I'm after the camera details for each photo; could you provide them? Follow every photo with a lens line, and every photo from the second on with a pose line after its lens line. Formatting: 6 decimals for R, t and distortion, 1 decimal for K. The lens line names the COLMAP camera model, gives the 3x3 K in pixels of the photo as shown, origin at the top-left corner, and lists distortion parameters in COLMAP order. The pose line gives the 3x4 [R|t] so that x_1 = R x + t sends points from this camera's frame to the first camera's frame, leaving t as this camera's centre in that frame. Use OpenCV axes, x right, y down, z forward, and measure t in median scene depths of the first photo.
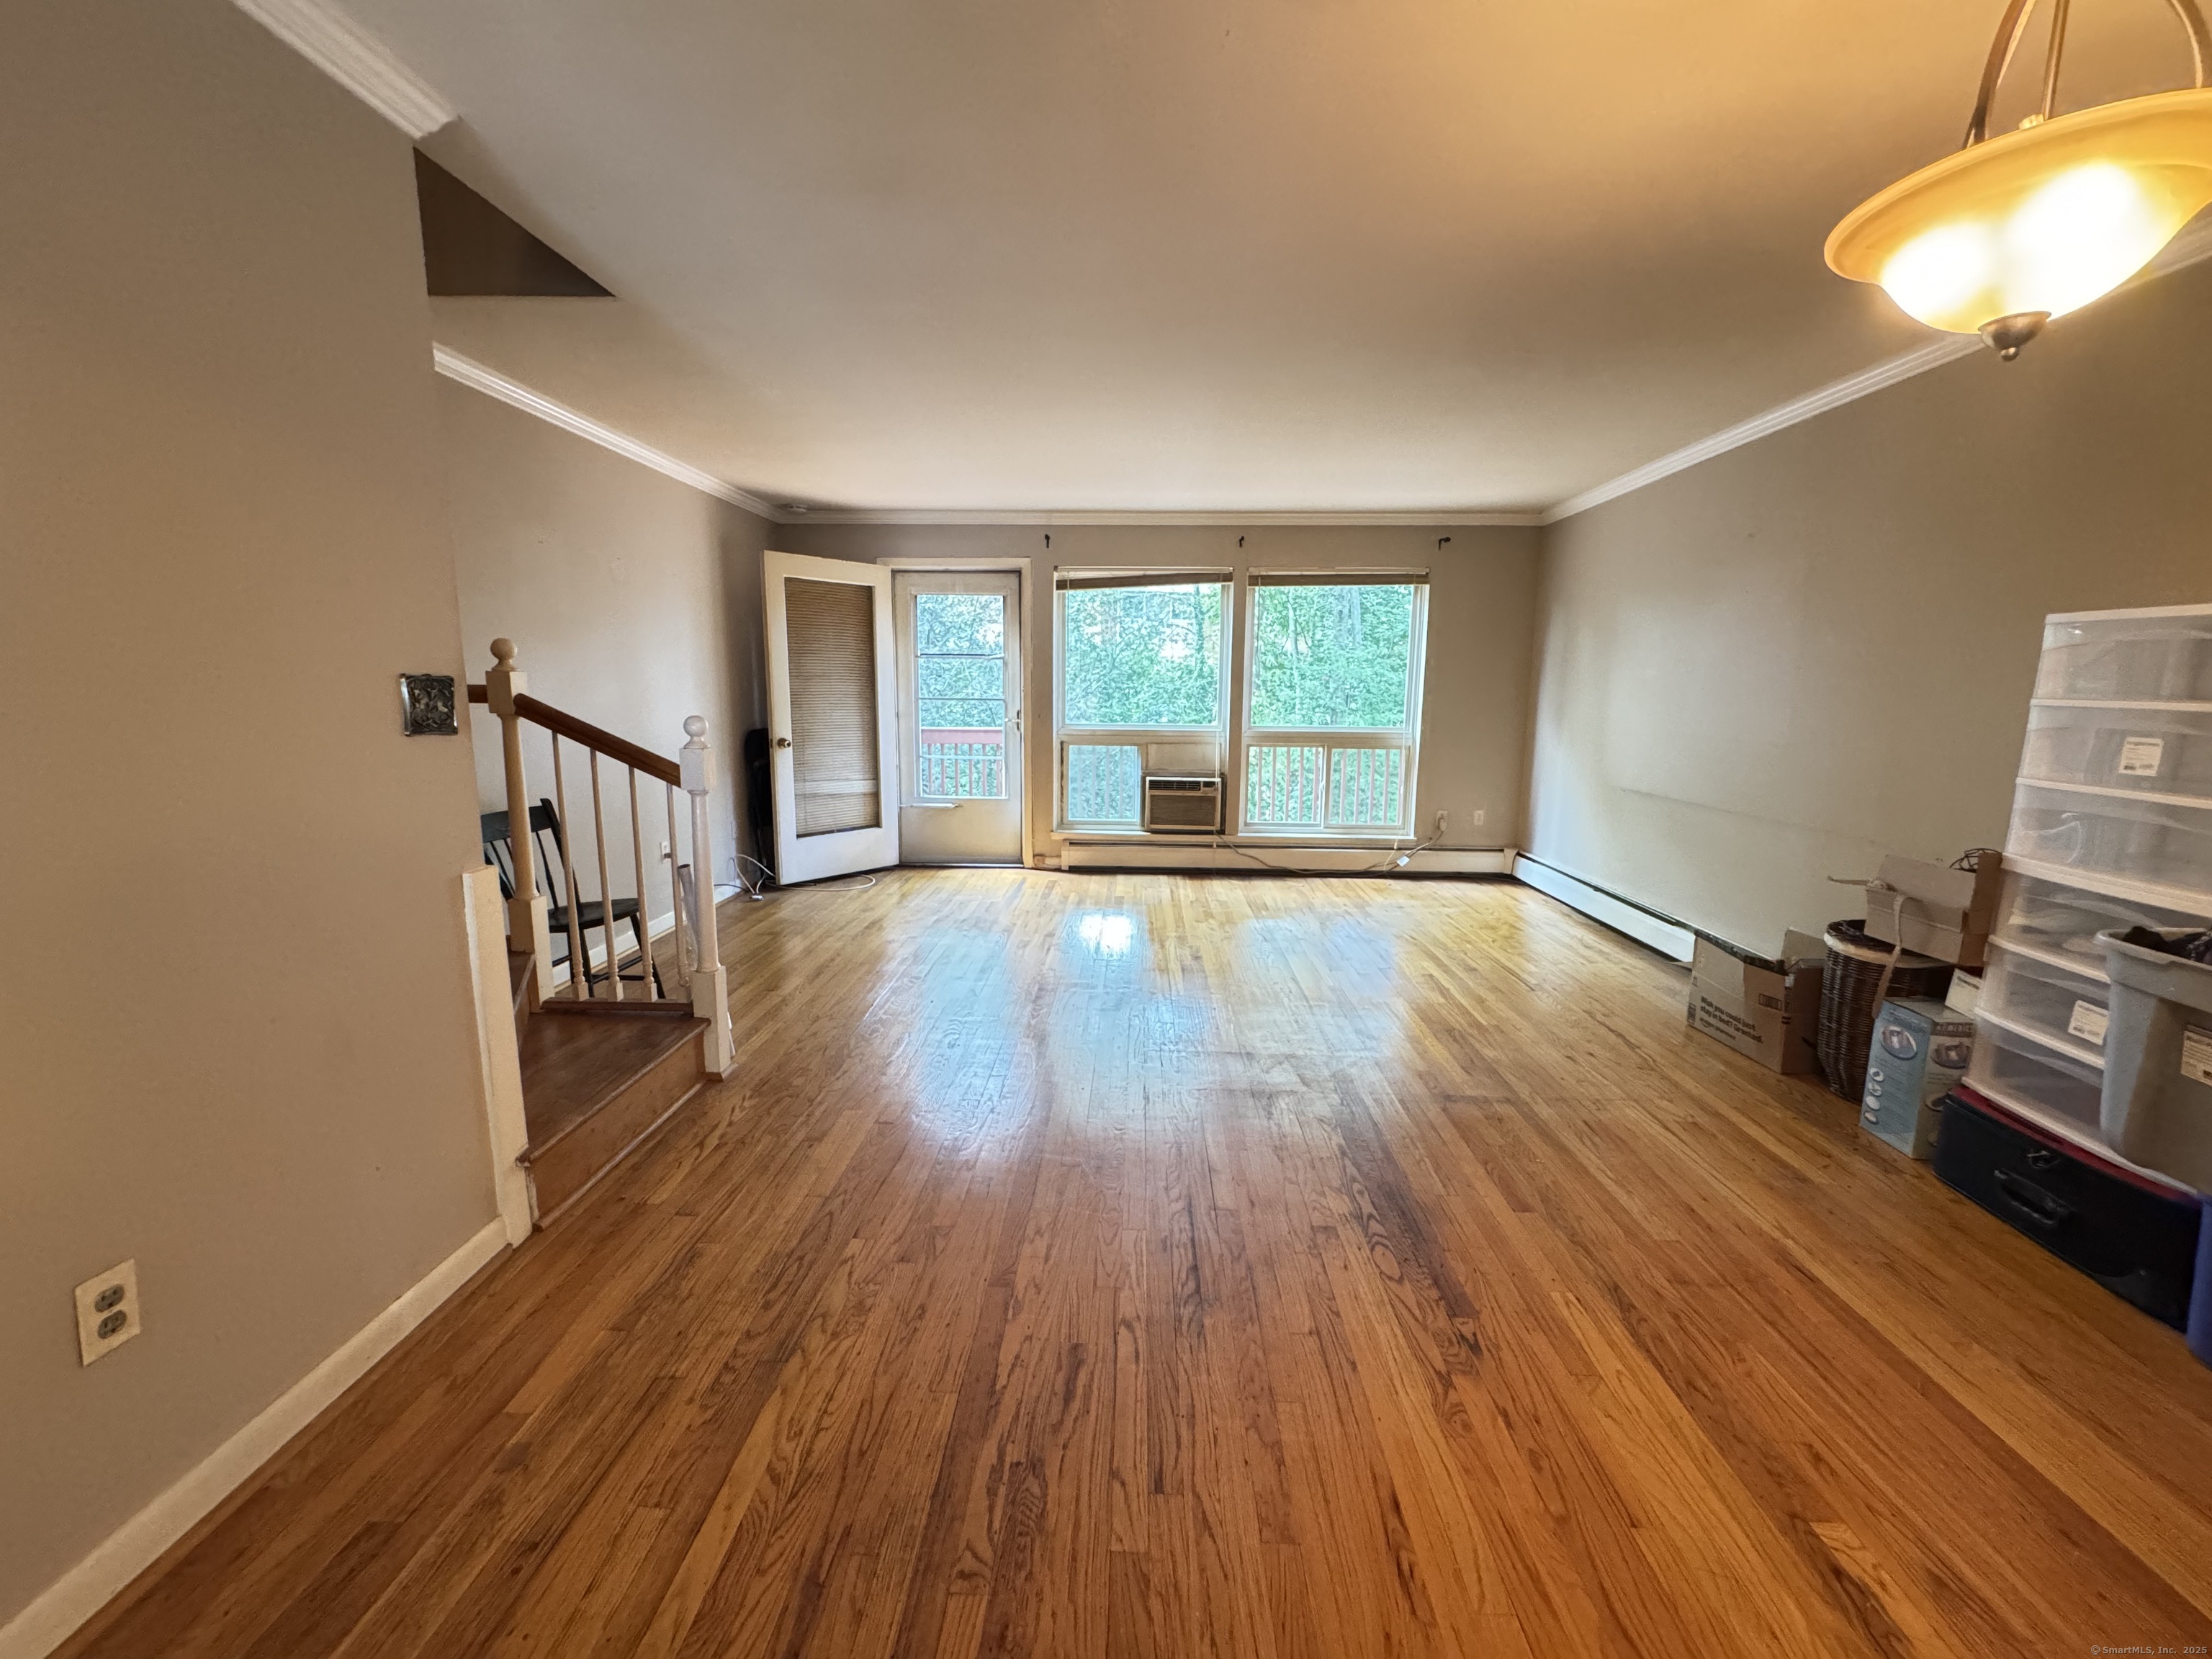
lens RADIAL K [[880.9, 0, 1102.9], [0, 880.9, 823.3], [0, 0, 1]] dist [-0.003488, 0.001590]
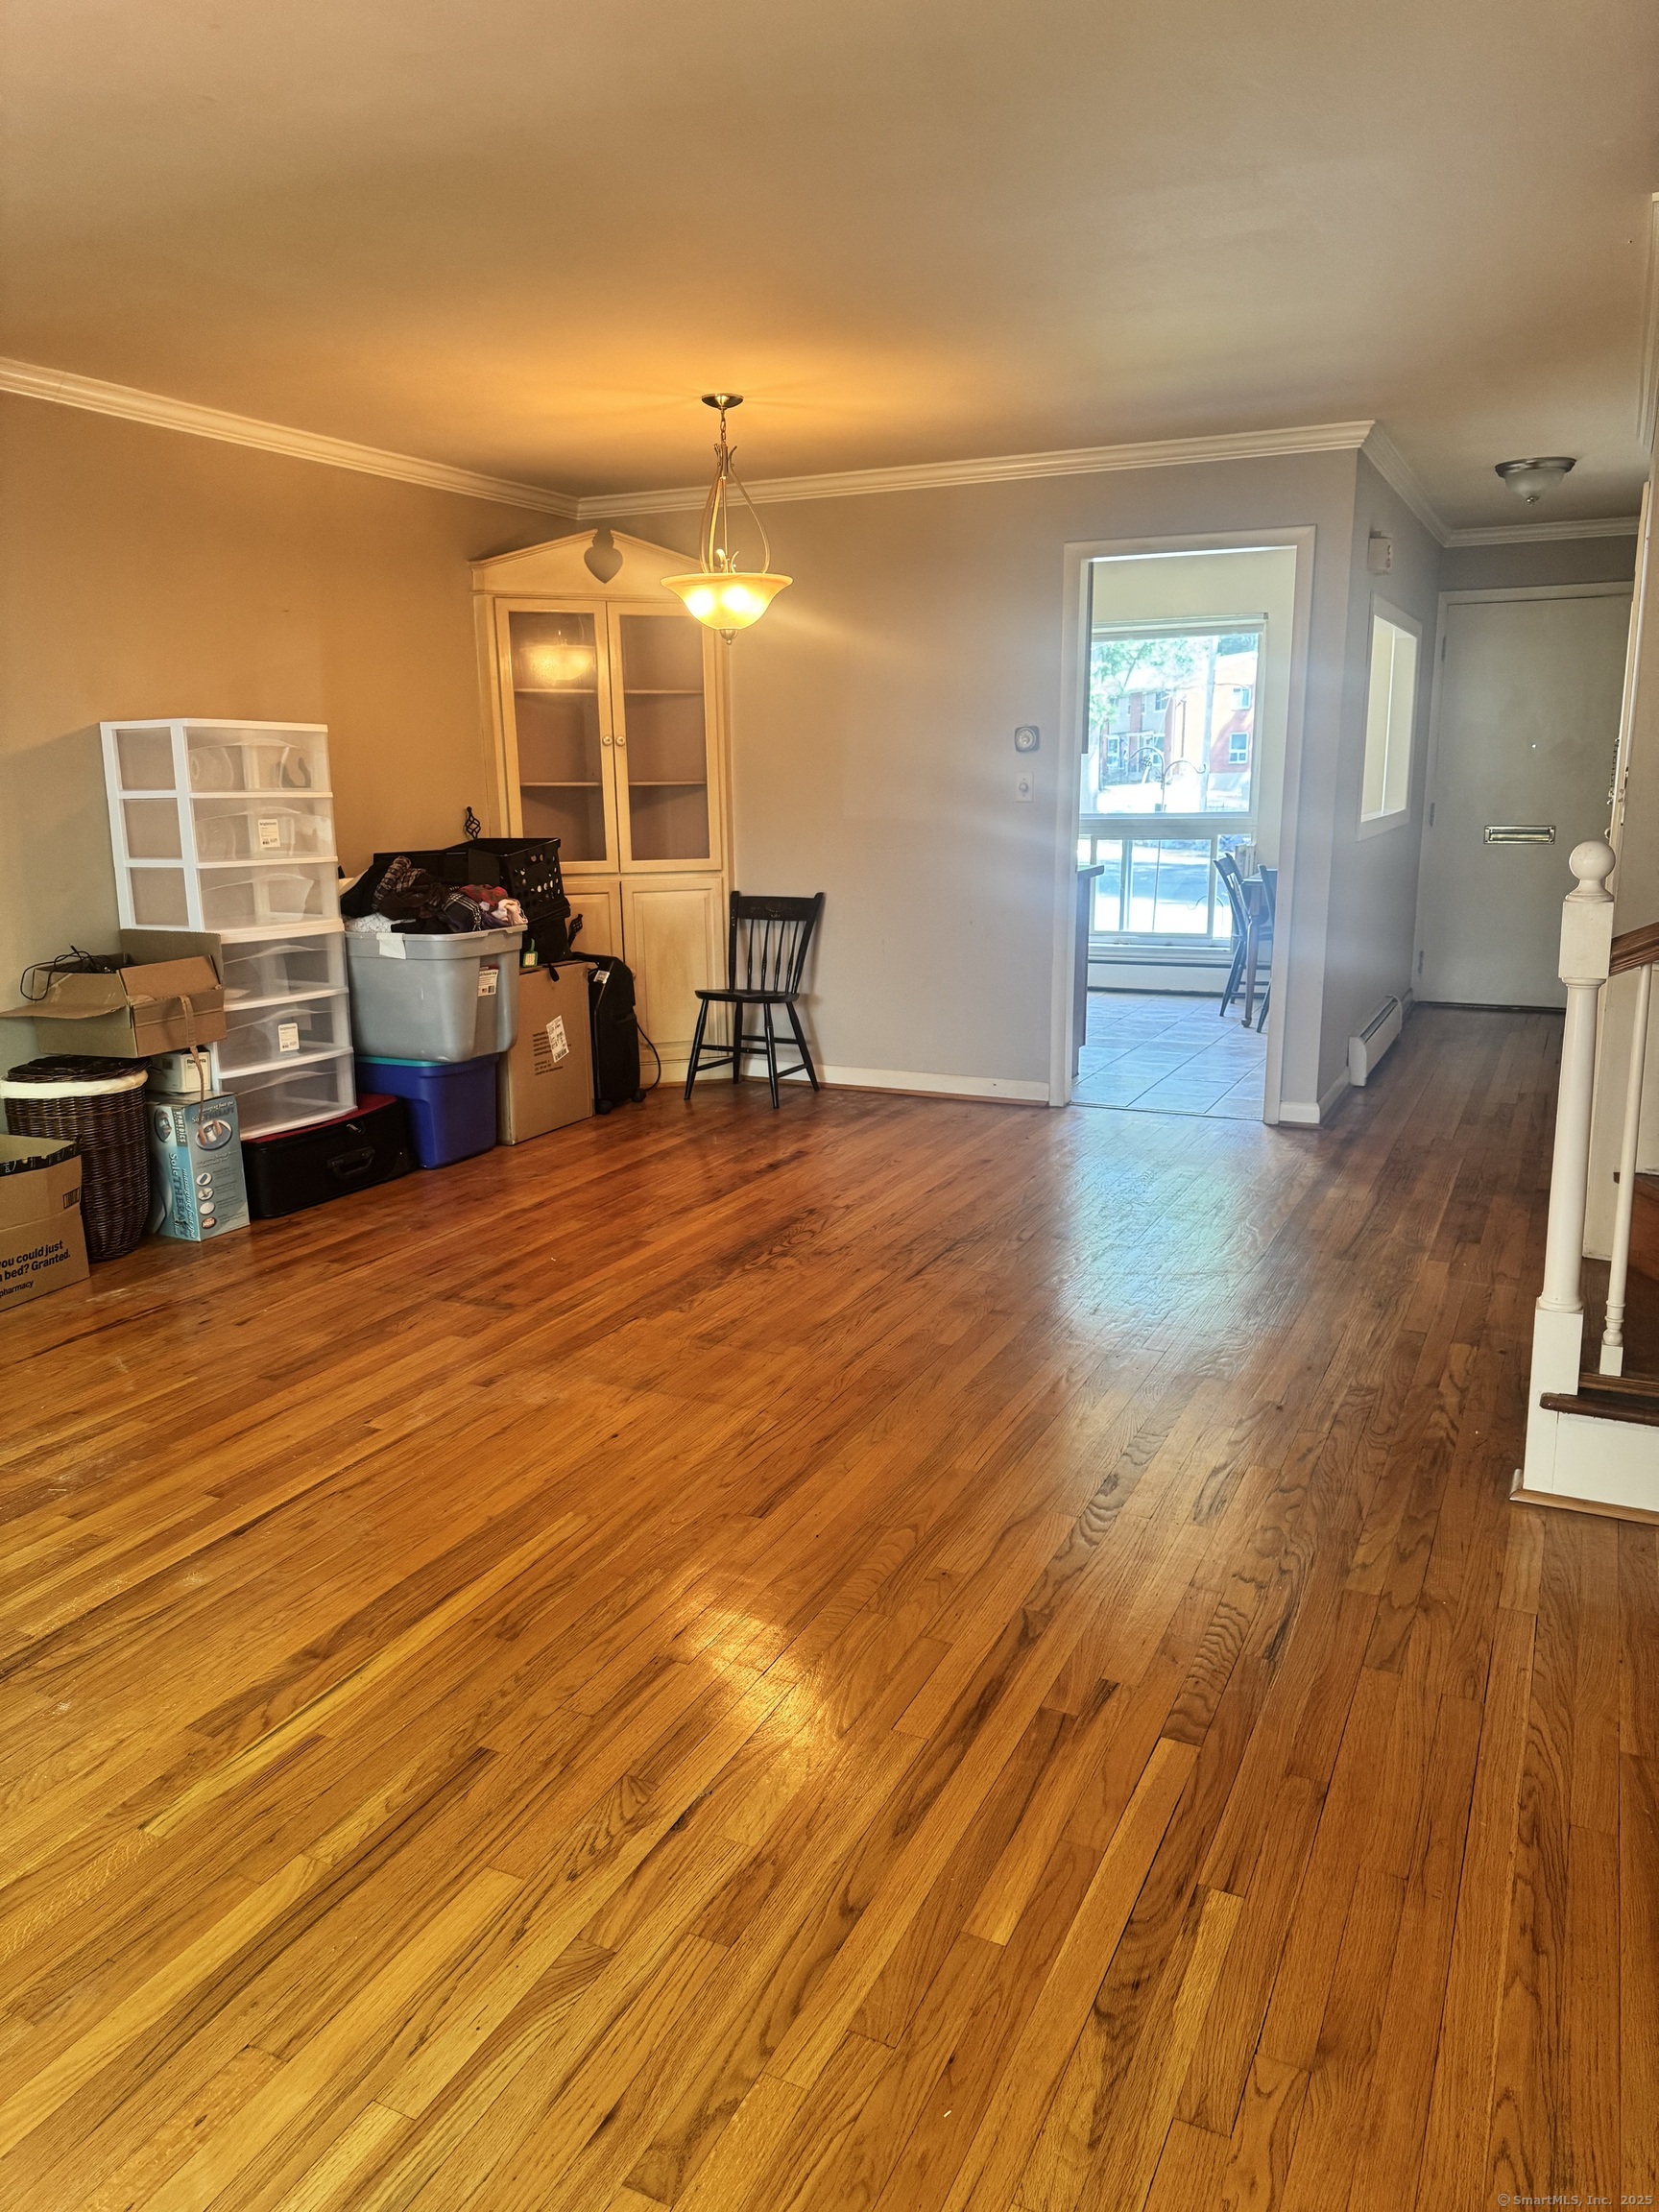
lens RADIAL K [[1568.1, 0, 829.7], [0, 1568.1, 1106.8], [0, 0, 1]] dist [0.064223, -0.000593]
pose [[-0.917898, -0.079513, 0.388767, -0.470680], [0.068364, 0.933382, 0.352312, -0.385104], [-0.390882, 0.349964, -0.851314, 2.301835]]
